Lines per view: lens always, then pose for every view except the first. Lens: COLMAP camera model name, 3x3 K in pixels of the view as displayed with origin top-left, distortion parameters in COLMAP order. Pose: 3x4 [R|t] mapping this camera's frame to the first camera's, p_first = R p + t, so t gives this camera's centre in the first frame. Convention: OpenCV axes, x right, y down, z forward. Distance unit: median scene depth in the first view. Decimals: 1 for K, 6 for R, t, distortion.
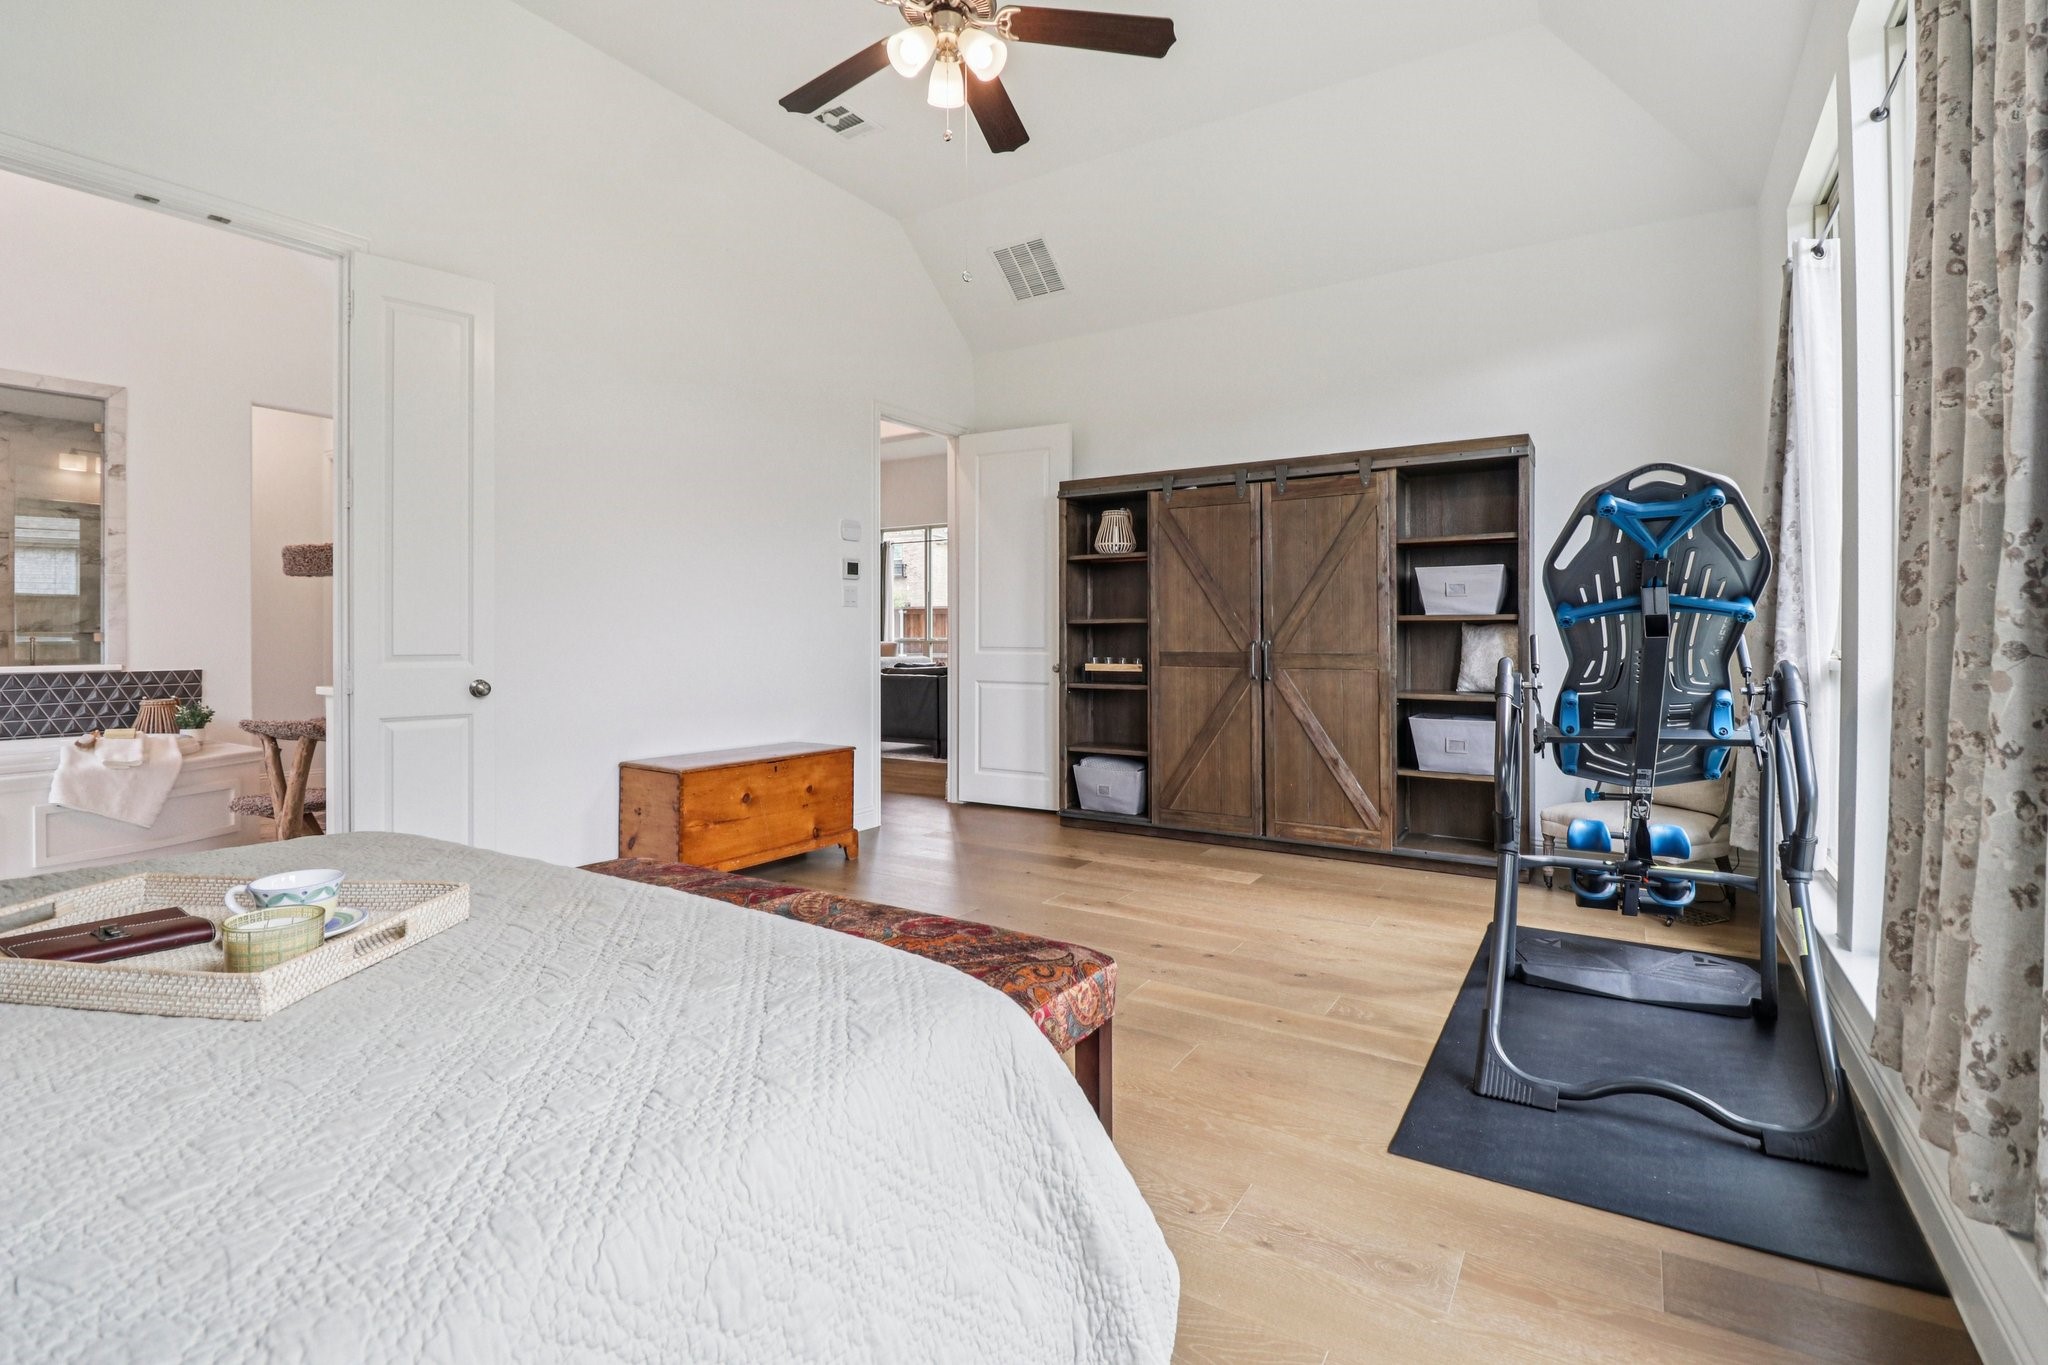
lens RADIAL K [[957.4, 0, 1001.6], [0, 957.4, 652.4], [0, 0, 1]] dist [-0.016217, -0.003278]
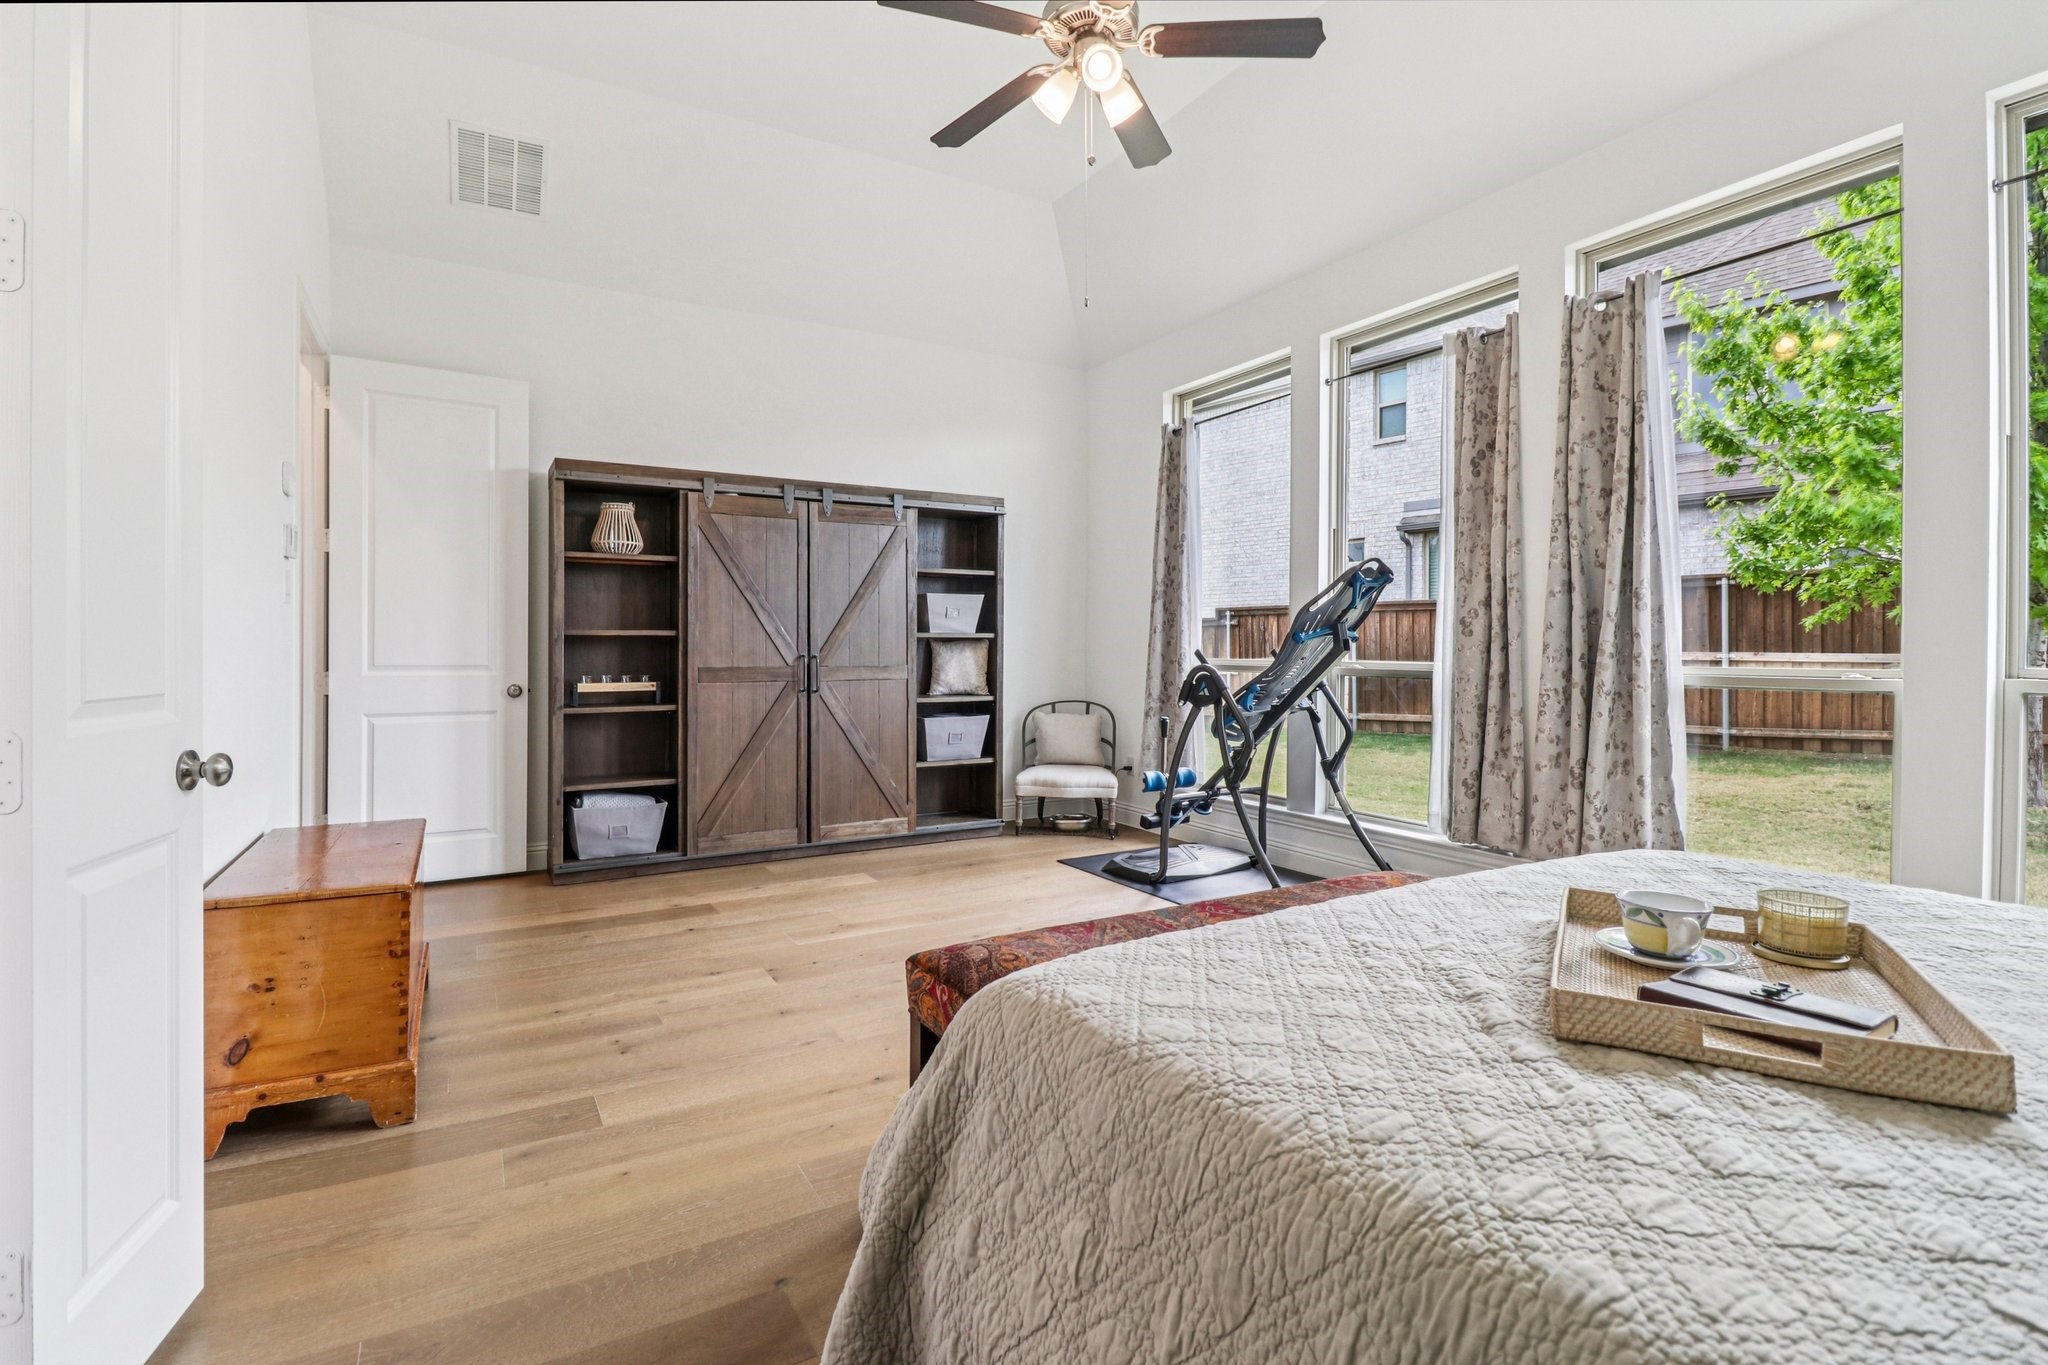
lens RADIAL K [[957.4, 0, 1017.8], [0, 957.4, 674.7], [0, 0, 1]] dist [-0.016217, -0.003278]
pose [[0.440981, -0.021587, 0.897257, -0.527747], [0.015203, 0.999747, 0.016581, -0.004108], [-0.897388, 0.006328, 0.441197, 0.324173]]
